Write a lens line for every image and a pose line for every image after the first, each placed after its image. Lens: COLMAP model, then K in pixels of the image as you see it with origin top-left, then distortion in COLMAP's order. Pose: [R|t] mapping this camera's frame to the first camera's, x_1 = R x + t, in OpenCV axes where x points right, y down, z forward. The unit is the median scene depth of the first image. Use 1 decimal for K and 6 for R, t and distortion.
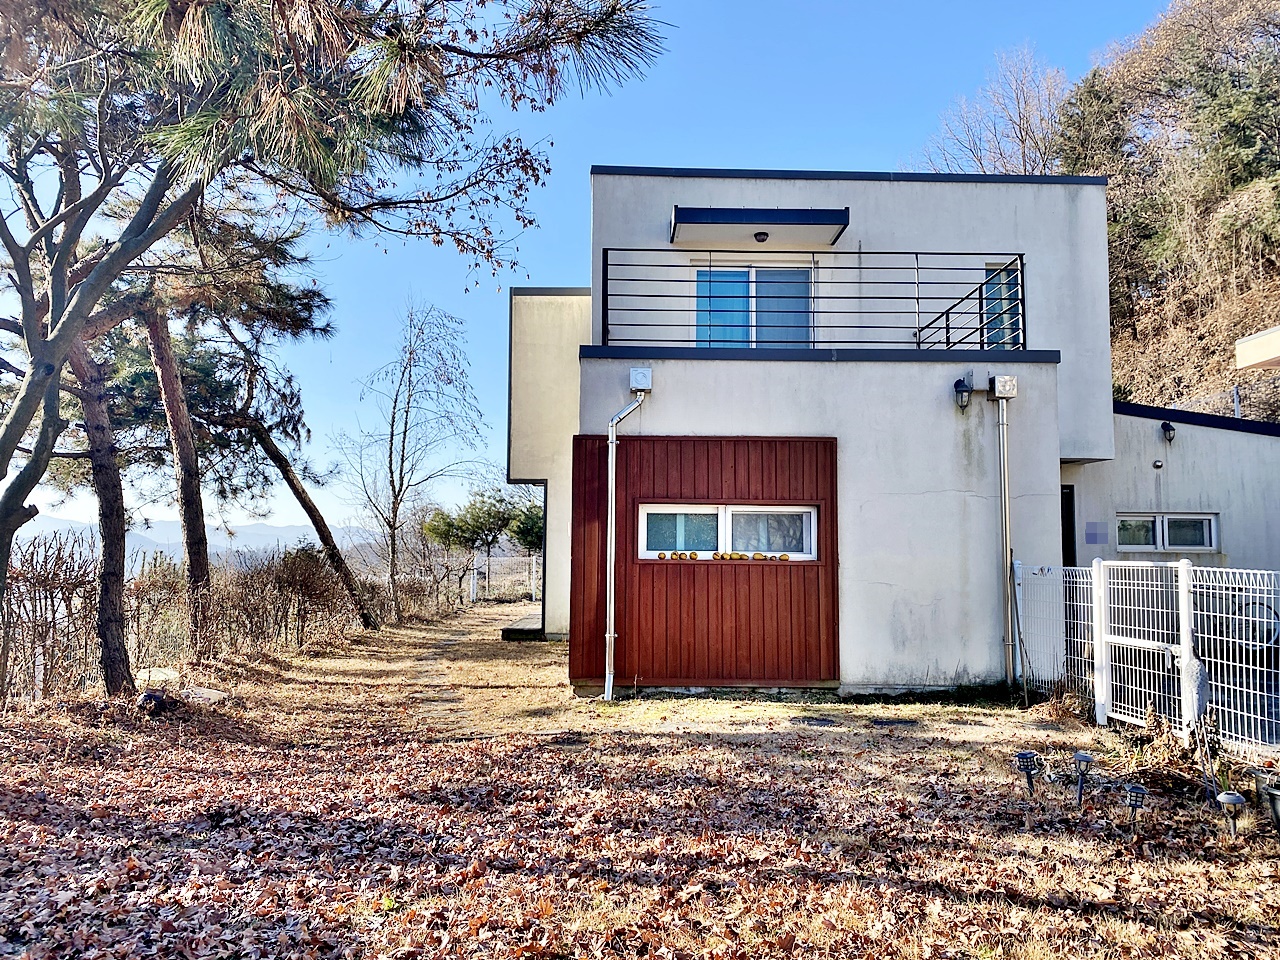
lens RADIAL K [[968.5, 0, 640.1], [0, 968.5, 479.2], [0, 0, 1]] dist [-0.033472, 0.020111]
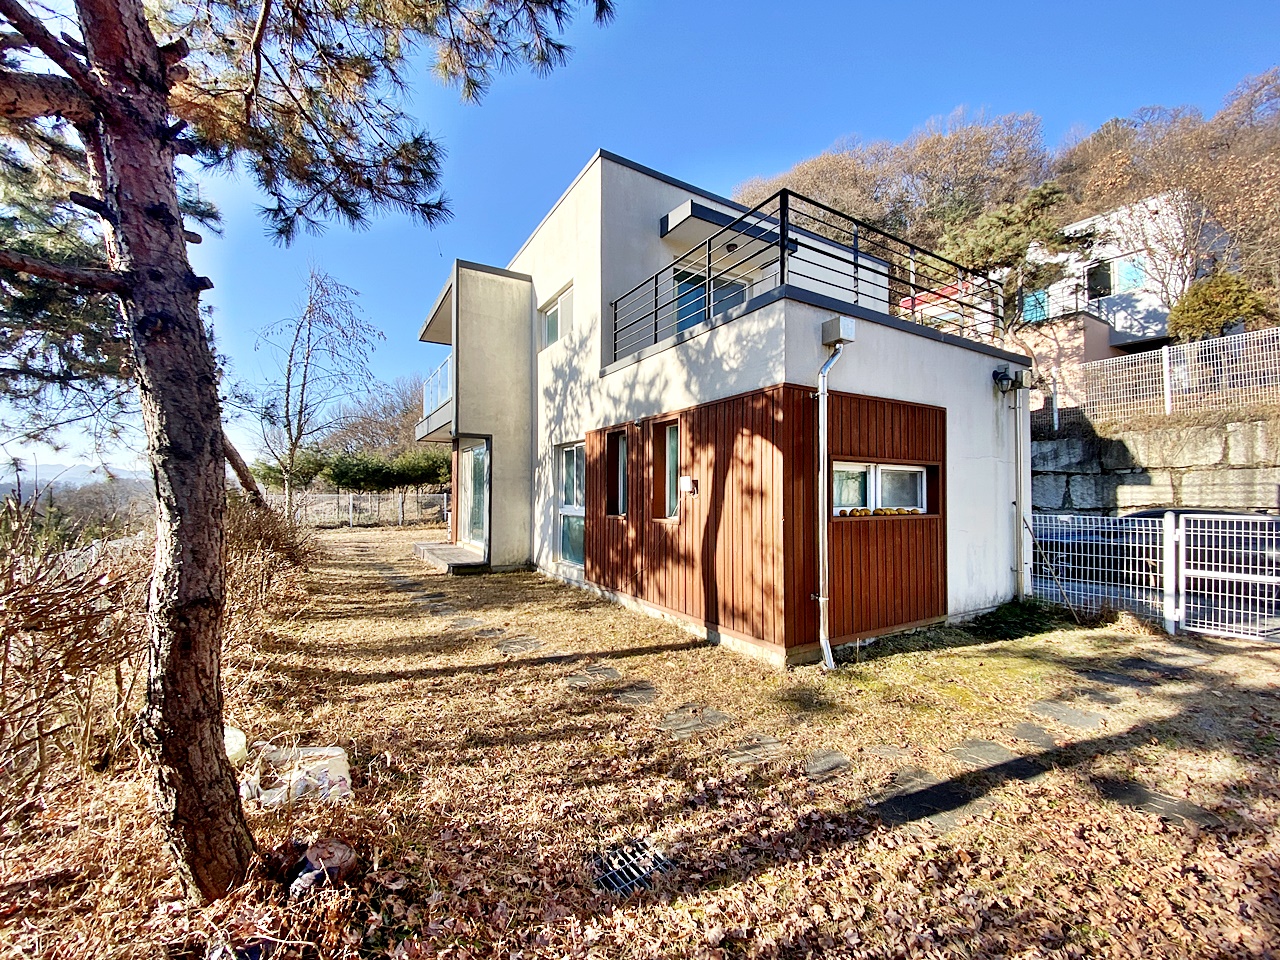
lens RADIAL K [[508.2, 0, 609.4], [0, 508.2, 483.4], [0, 0, 1]] dist [-0.019807, -0.003779]
pose [[0.868568, 0.004144, 0.495553, -0.333146], [-0.040012, 0.997287, 0.061790, 0.019087], [-0.493952, -0.073497, 0.866377, 0.488277]]
